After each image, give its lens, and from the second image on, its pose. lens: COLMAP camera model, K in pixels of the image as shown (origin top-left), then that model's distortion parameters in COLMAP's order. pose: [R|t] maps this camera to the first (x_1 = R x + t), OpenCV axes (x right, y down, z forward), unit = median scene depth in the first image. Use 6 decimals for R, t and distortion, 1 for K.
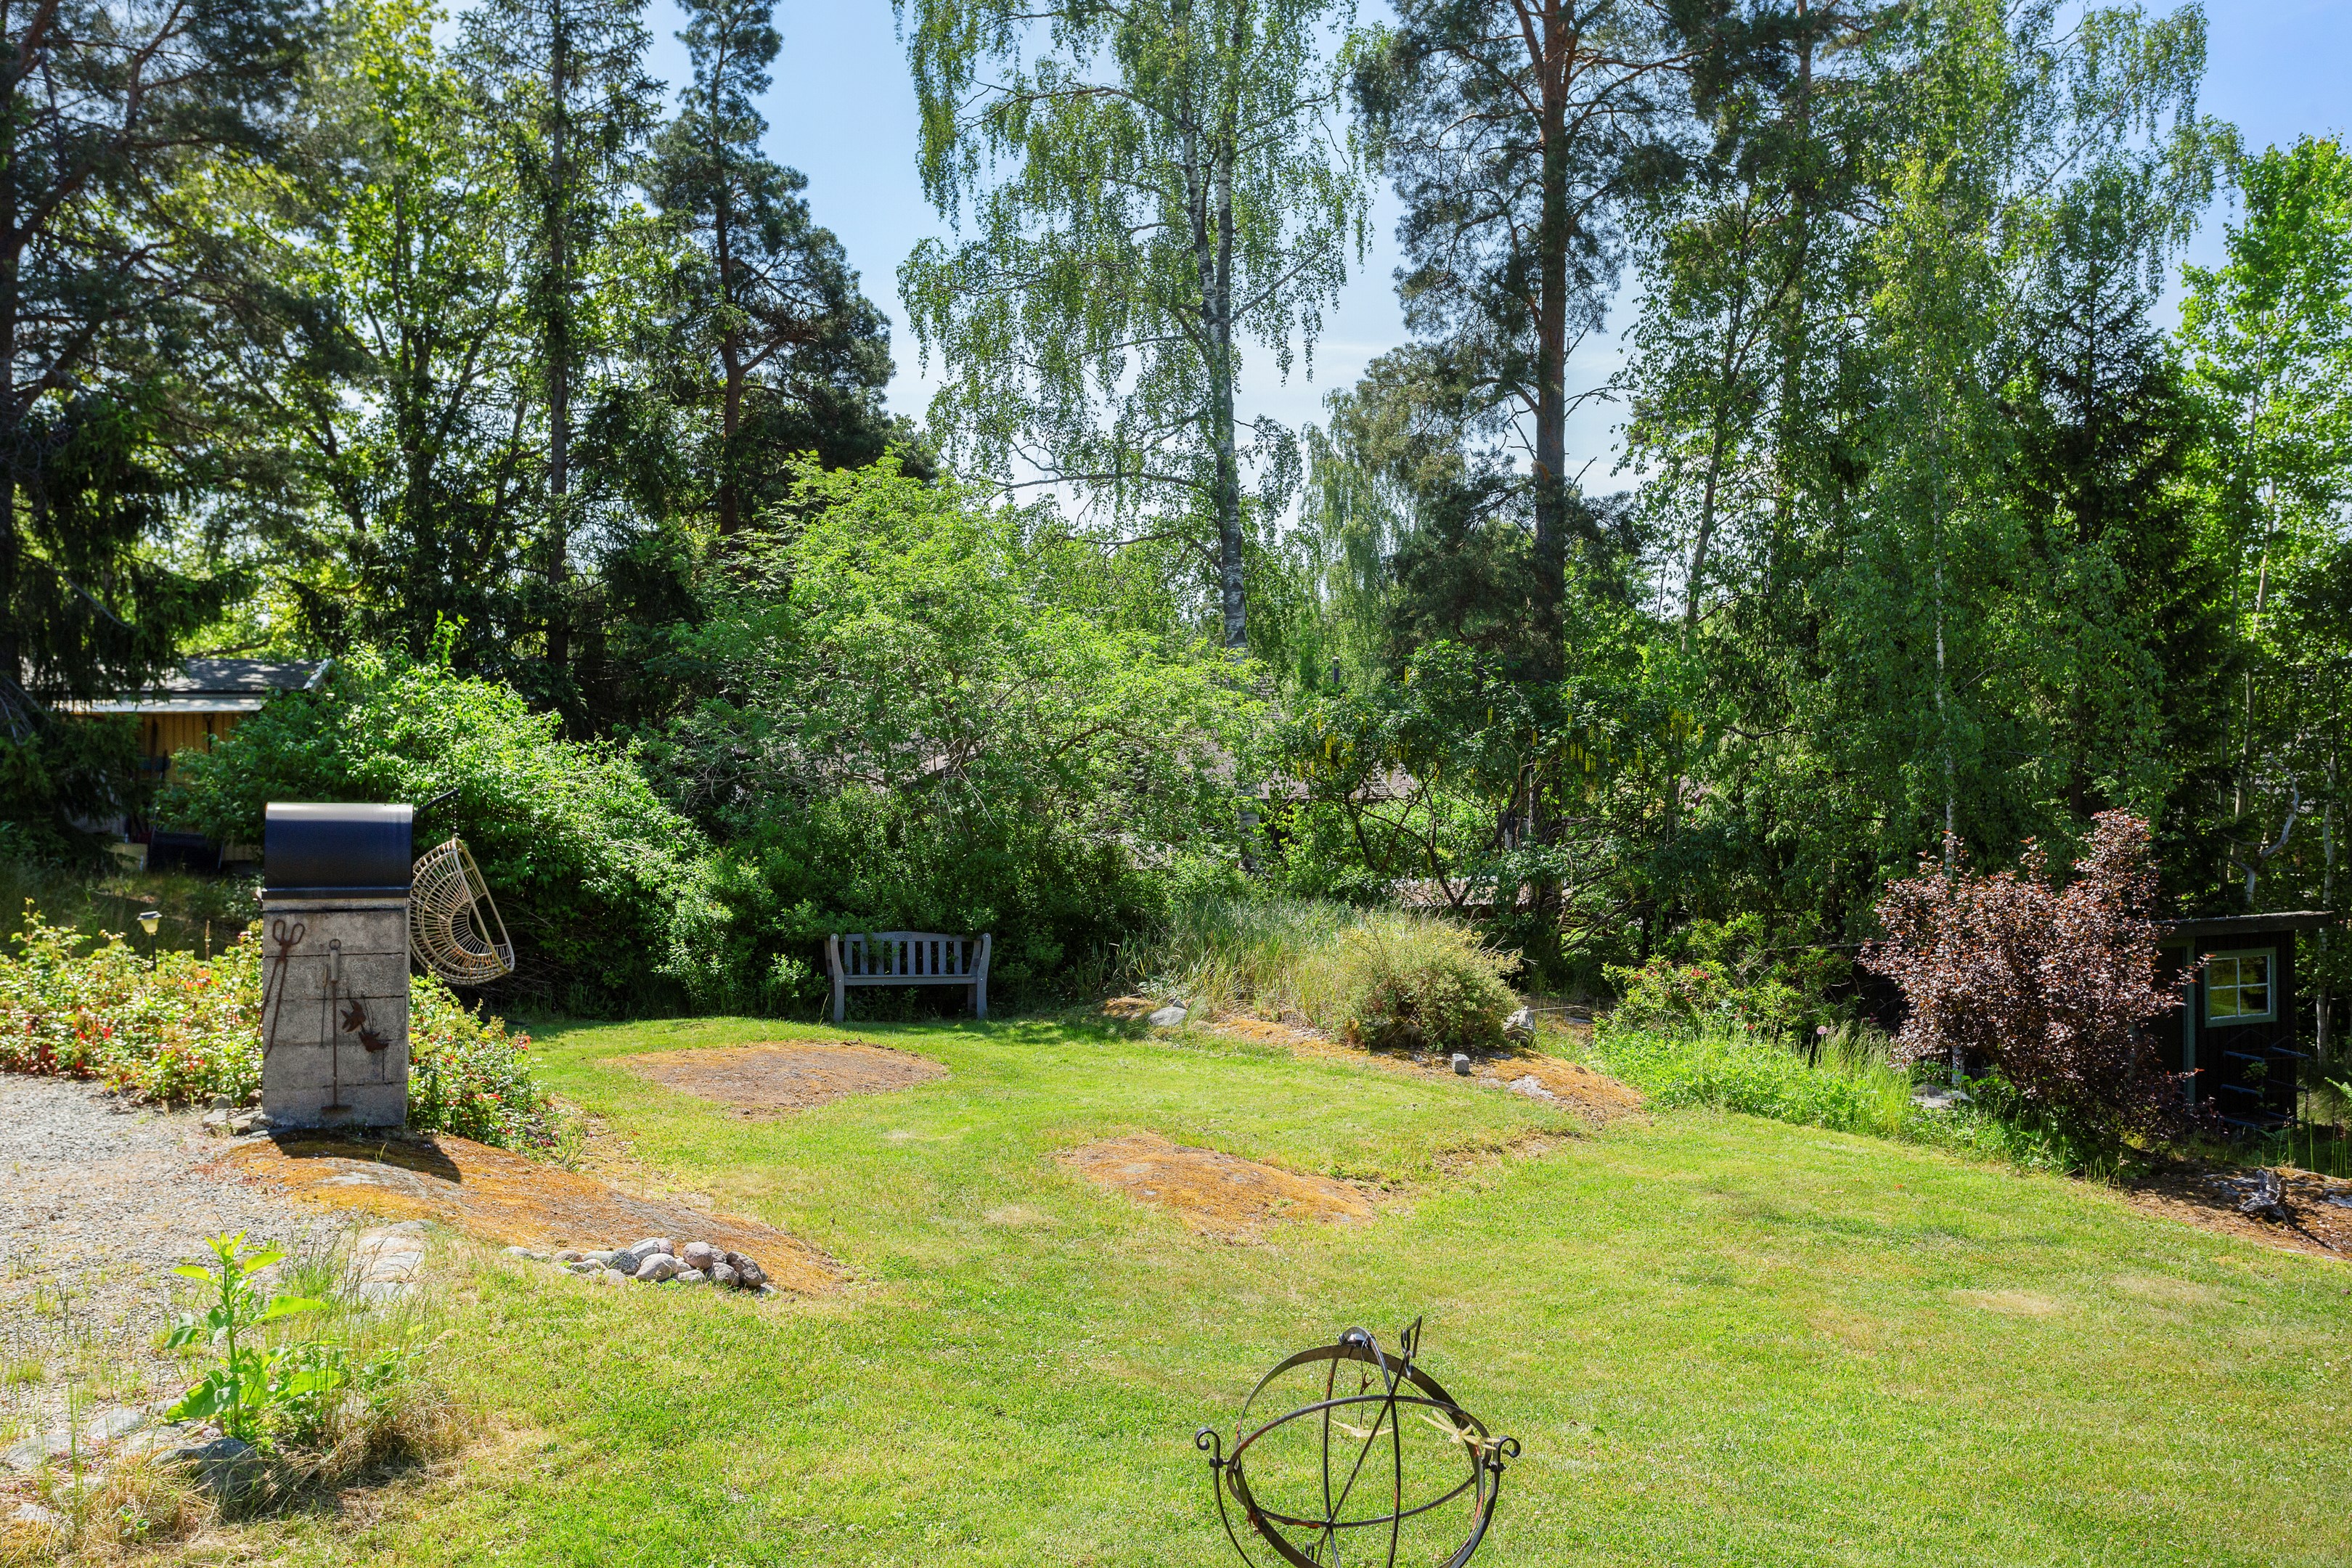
lens RADIAL K [[2092.7, 0, 1173.8], [0, 2092.7, 779.8], [0, 0, 1]] dist [-0.003399, -0.000645]
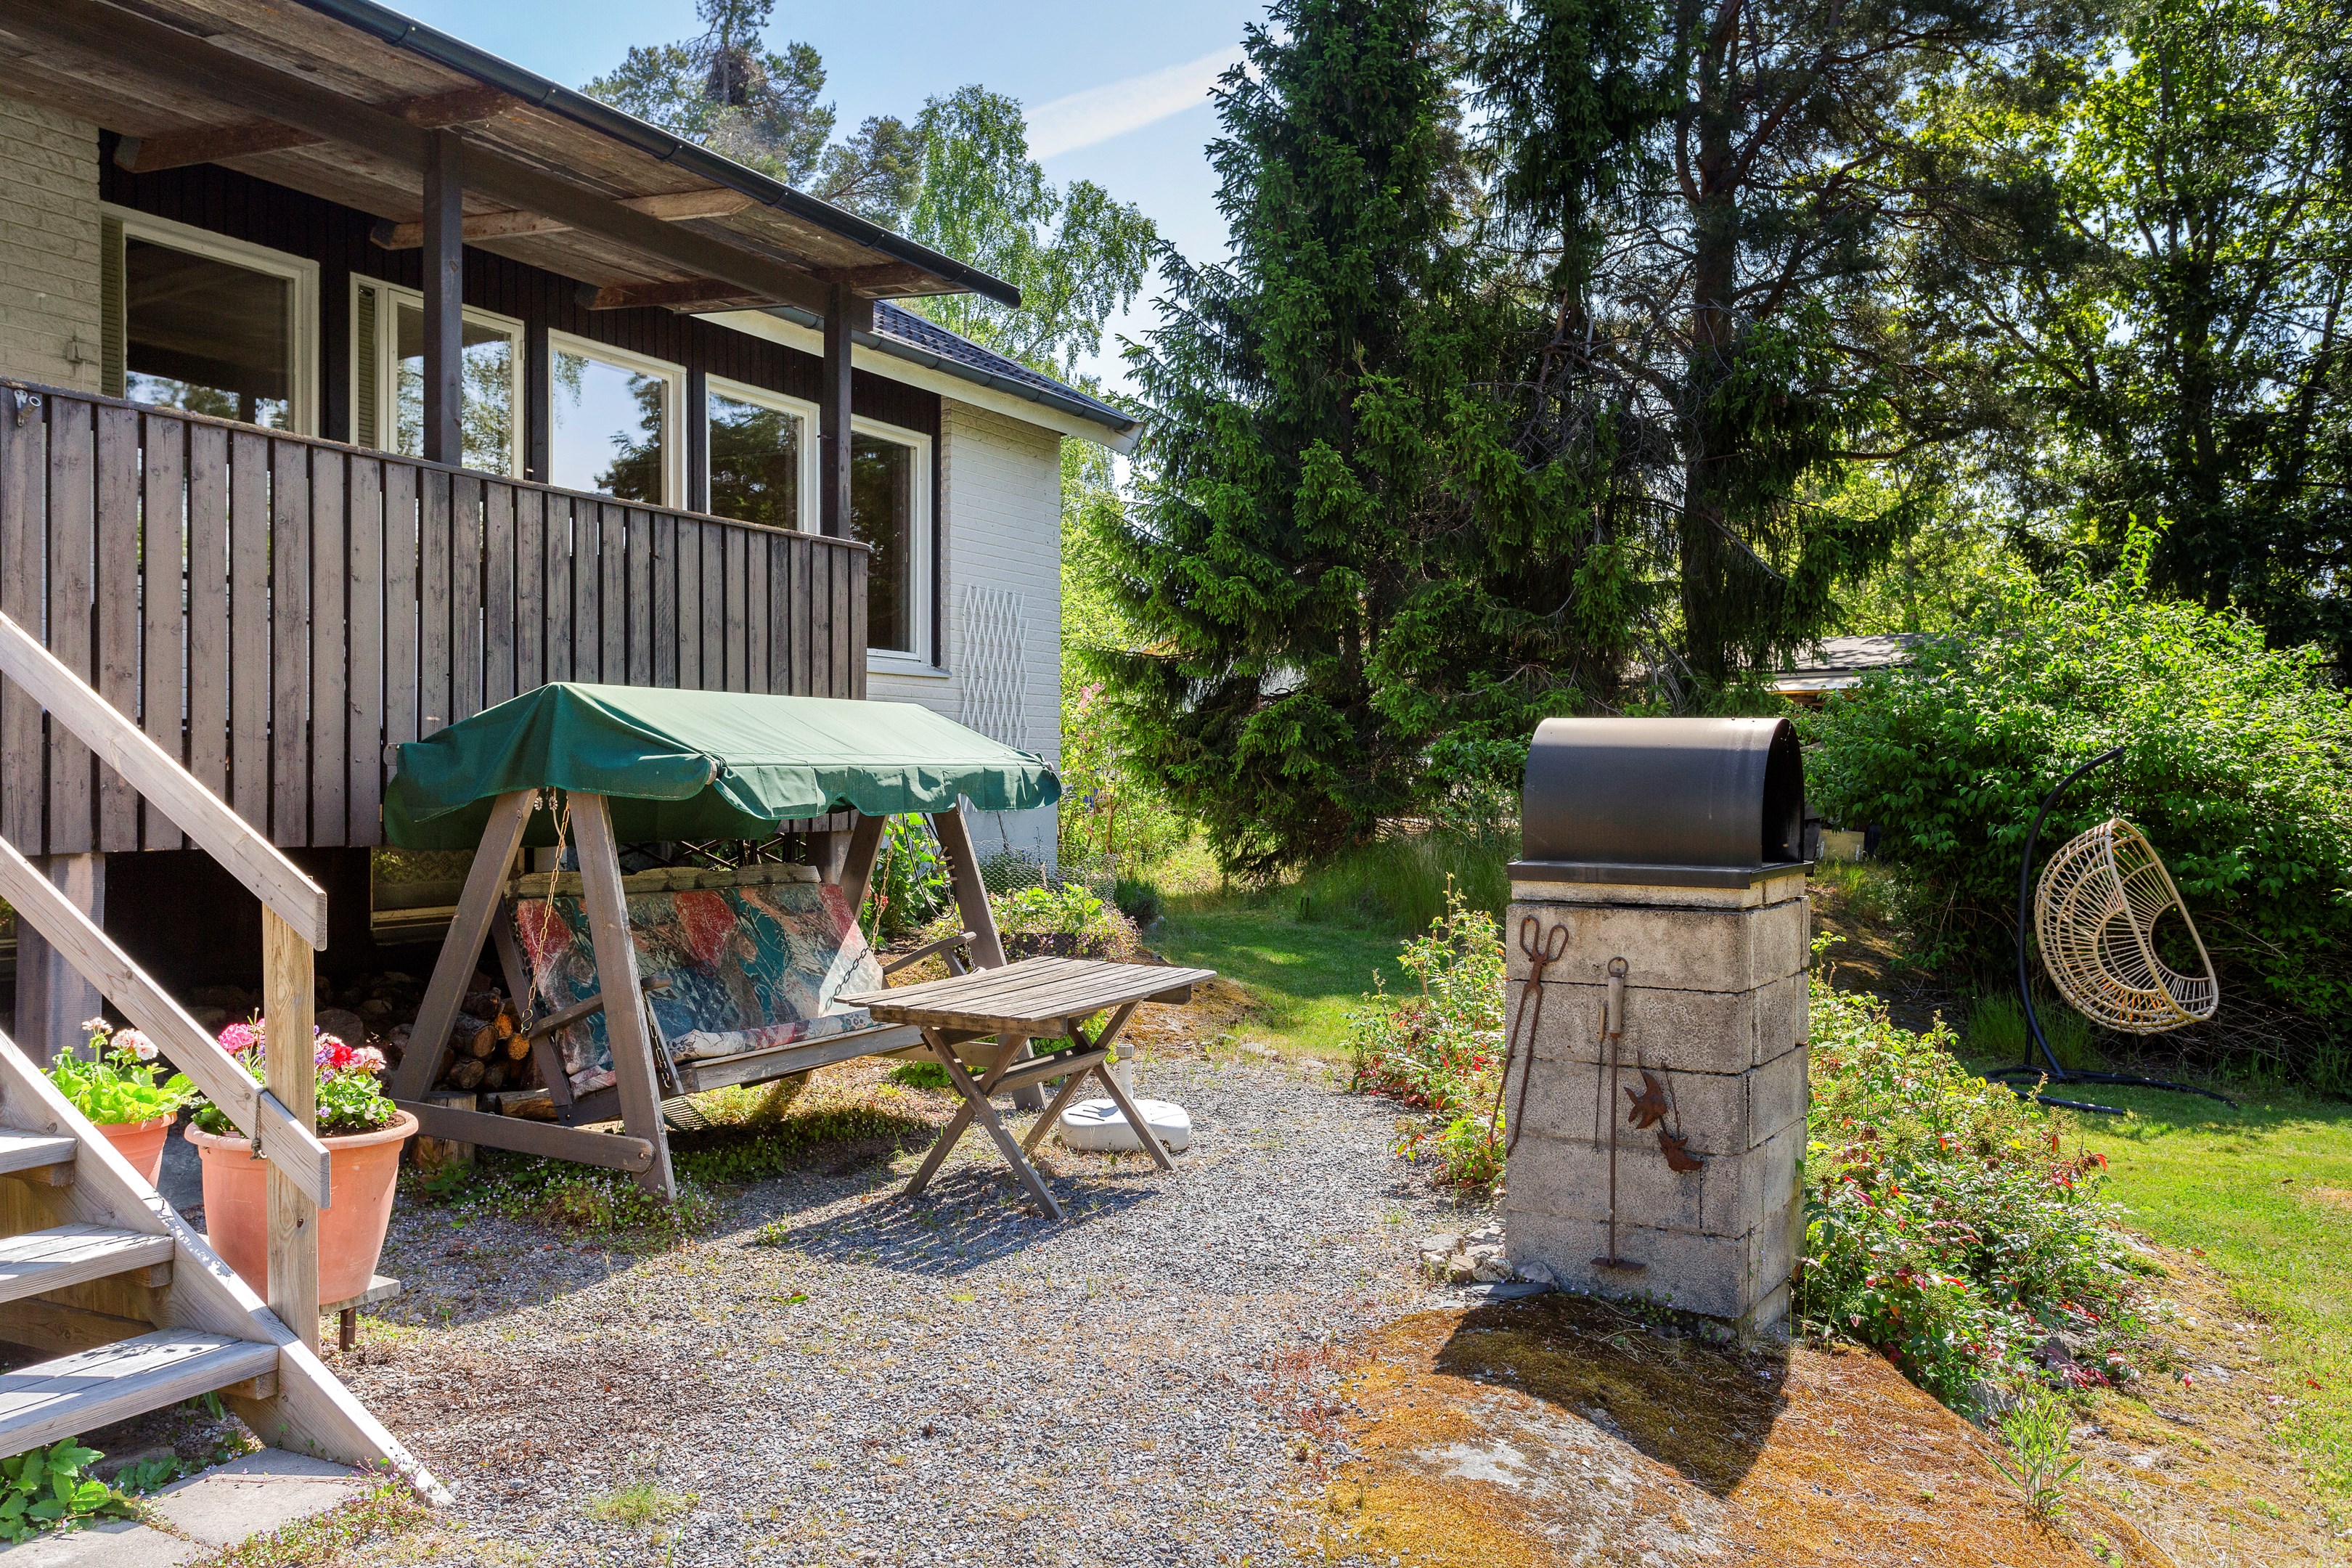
lens RADIAL K [[1932.9, 0, 1155.4], [0, 1932.9, 759.8], [0, 0, 1]] dist [0.019423, 0.002086]
pose [[0.636577, -0.005321, -0.771195, -0.047130], [-0.006841, 0.999898, -0.012547, 0.017518], [0.771183, 0.013263, 0.636475, 0.324858]]
